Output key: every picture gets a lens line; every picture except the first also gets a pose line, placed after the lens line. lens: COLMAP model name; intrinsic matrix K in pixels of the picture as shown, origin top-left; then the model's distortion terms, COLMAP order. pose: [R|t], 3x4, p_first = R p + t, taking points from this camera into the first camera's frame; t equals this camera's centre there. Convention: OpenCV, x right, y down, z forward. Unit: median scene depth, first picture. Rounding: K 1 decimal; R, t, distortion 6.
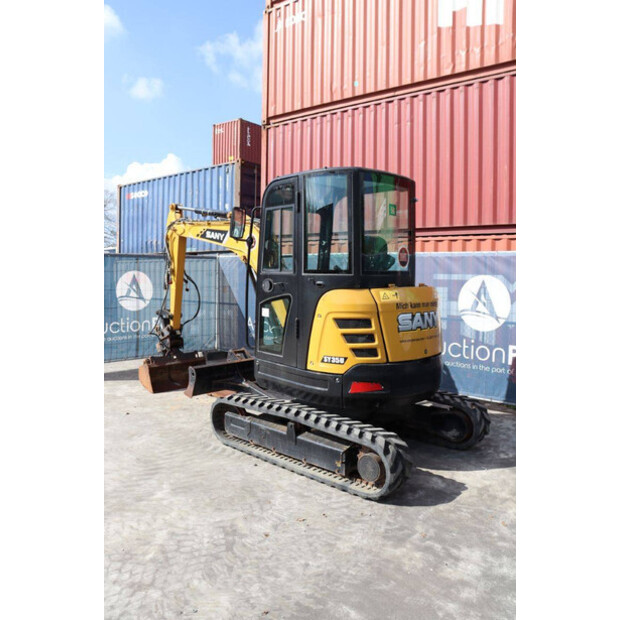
lens RADIAL K [[502.0, 0, 310.1], [0, 502.0, 309.2], [0, 0, 1]] dist [-0.136466, 0.086429]
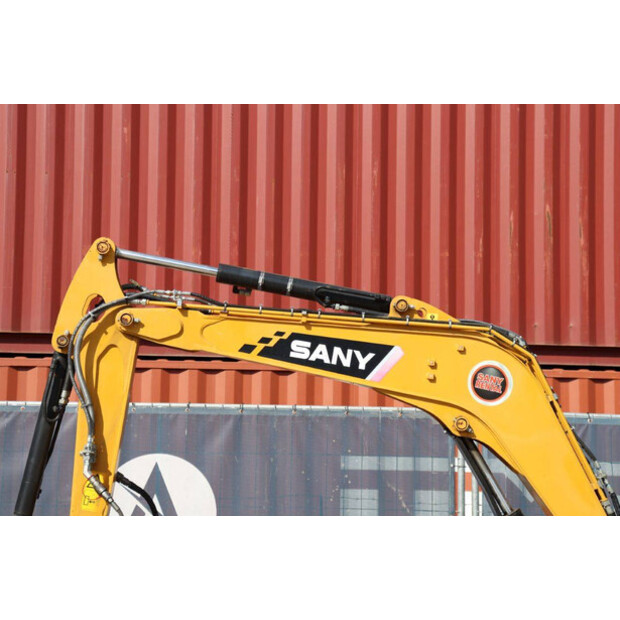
lens RADIAL K [[1439.5, 0, 319.4], [0, 1439.5, 312.8], [0, 0, 1]] dist [0.457731, 0.000000]
pose [[0.709927, 0.069965, 0.700791, -1.381829], [0.040413, 0.989367, -0.139715, -0.052278], [-0.703114, 0.127509, 0.699551, 0.430657]]
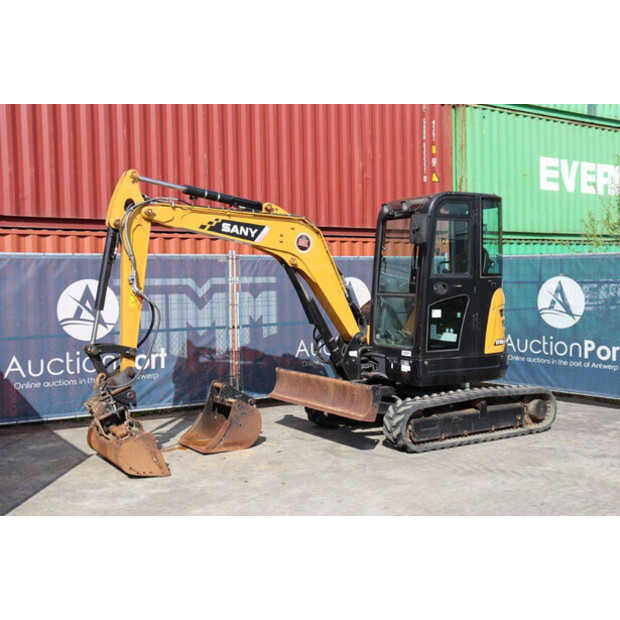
lens RADIAL K [[752.7, 0, 311.6], [0, 752.7, 308.9], [0, 0, 1]] dist [0.014630, 0.000000]
pose [[0.262156, -0.056363, 0.963378, -1.897879], [0.083063, 0.995906, 0.035663, -0.092451], [-0.961444, 0.070672, 0.265764, 0.909705]]
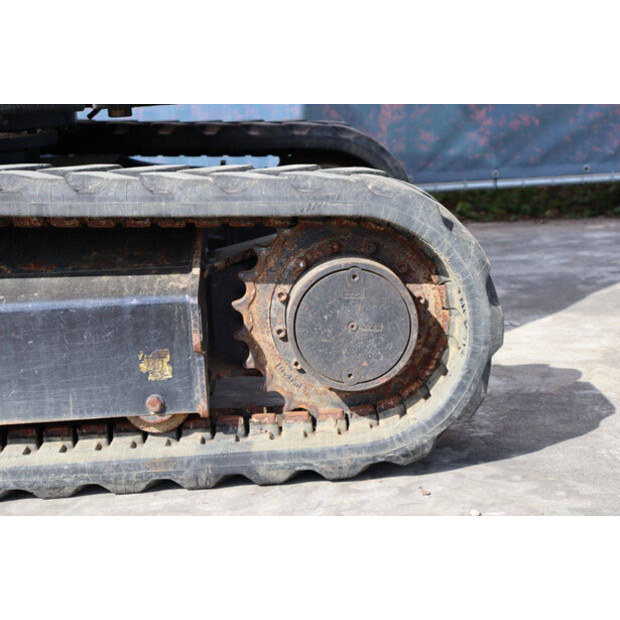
lens RADIAL K [[1433.3, 0, 309.9], [0, 1433.3, 308.3], [0, 0, 1]] dist [0.420942, 0.000000]
pose [[0.731323, -0.157244, 0.663657, -0.262388], [0.107295, 0.987468, 0.115732, 0.211576], [-0.673539, -0.013430, 0.739030, 0.490467]]
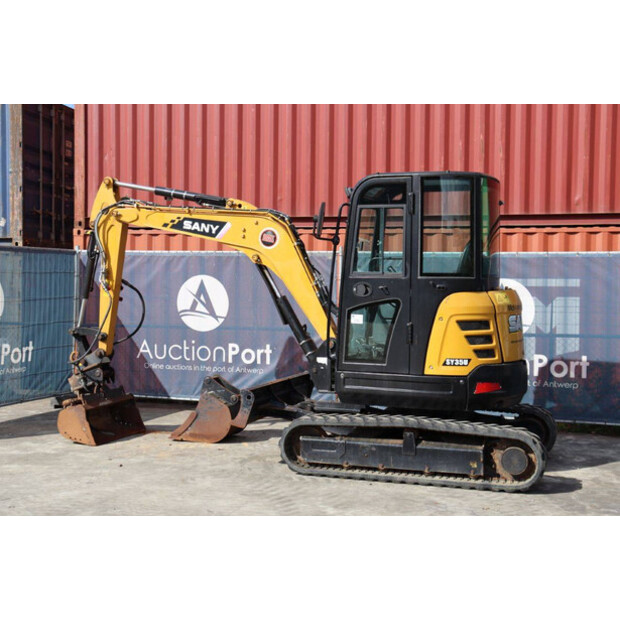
lens RADIAL K [[919.7, 0, 317.7], [0, 919.7, 304.2], [0, 0, 1]] dist [0.113219, 0.000000]
pose [[0.906034, -0.011547, 0.423048, -0.951067], [0.029473, 0.998922, -0.035857, 0.041602], [-0.422178, 0.044956, 0.905398, -0.542246]]
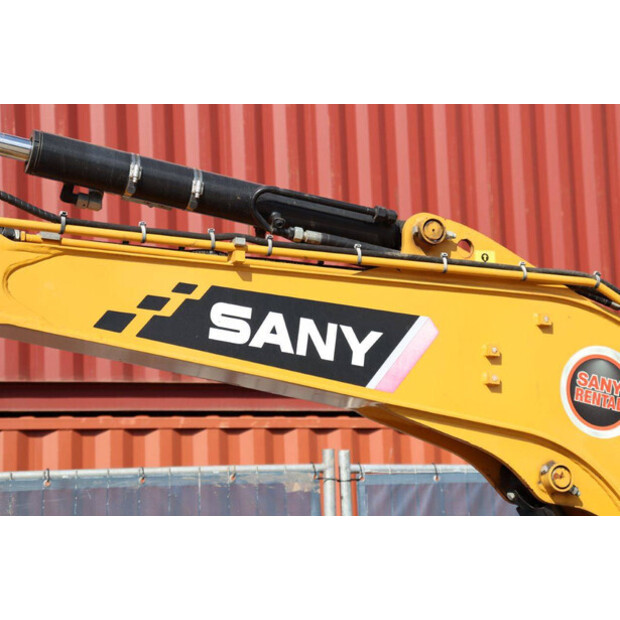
lens RADIAL K [[1433.3, 0, 311.7], [0, 1433.3, 308.1], [0, 0, 1]] dist [0.420942, 0.000000]
pose [[0.440021, 0.114850, 0.890613, -0.914655], [0.100996, 0.979165, -0.176168, -0.110558], [-0.892290, 0.167466, 0.419254, 1.201686]]
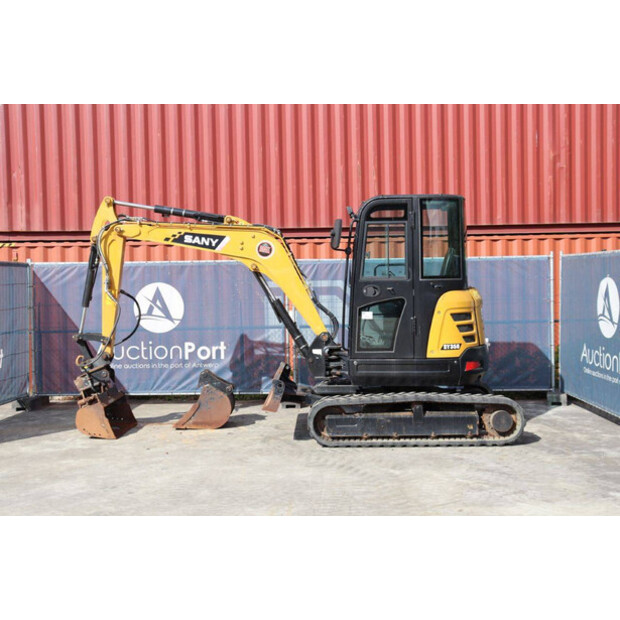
lens RADIAL K [[815.3, 0, 310.0], [0, 815.3, 308.2], [0, 0, 1]] dist [0.059228, 0.000000]
pose [[0.745538, -0.044624, 0.664968, -1.520745], [0.072487, 0.997266, -0.014345, 0.008158], [-0.662510, 0.058896, 0.746734, -0.291505]]
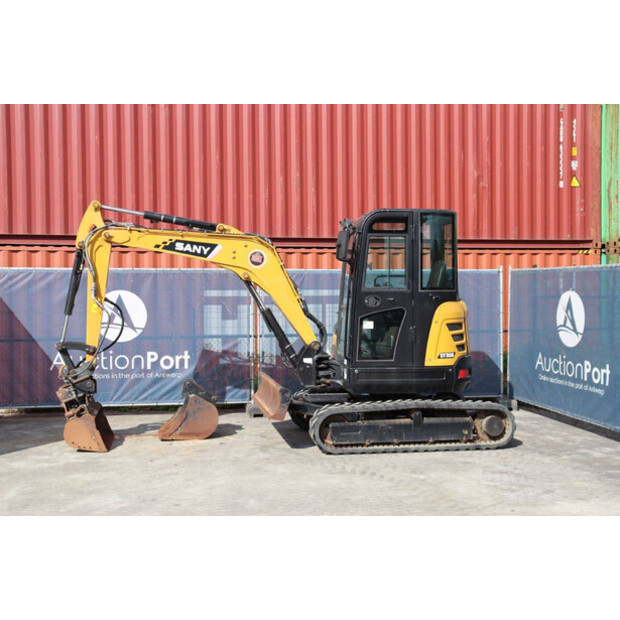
lens RADIAL K [[815.3, 0, 307.1], [0, 815.3, 307.0], [0, 0, 1]] dist [0.059228, 0.000000]
pose [[0.611255, -0.029203, 0.790895, -1.800490], [0.067310, 0.997617, -0.015186, -0.016928], [-0.788567, 0.062518, 0.611763, -0.028448]]
